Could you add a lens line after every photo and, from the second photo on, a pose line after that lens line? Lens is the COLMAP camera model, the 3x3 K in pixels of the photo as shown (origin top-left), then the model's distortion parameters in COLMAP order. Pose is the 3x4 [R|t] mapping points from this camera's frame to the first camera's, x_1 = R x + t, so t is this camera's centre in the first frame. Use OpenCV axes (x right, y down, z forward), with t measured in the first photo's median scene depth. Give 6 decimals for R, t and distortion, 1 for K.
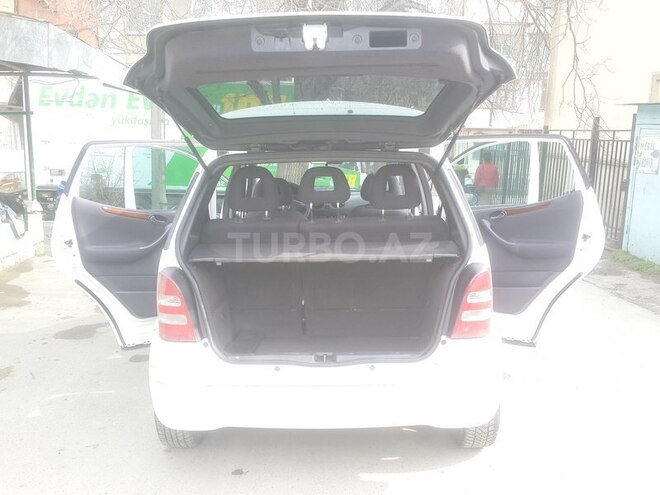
lens RADIAL K [[598.8, 0, 330.0], [0, 598.8, 247.5], [0, 0, 1]] dist [-0.003177, -0.000813]
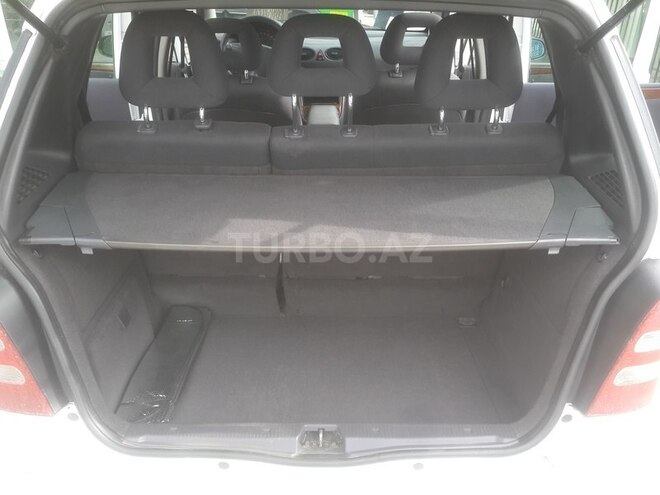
lens RADIAL K [[620.9, 0, 330.0], [0, 620.9, 247.5], [0, 0, 1]] dist [0.140650, -0.472512]
pose [[0.999418, 0.012531, 0.031734, -0.019648], [-0.020845, 0.960589, 0.277189, -0.110180], [-0.027010, -0.277689, 0.960291, 0.551438]]
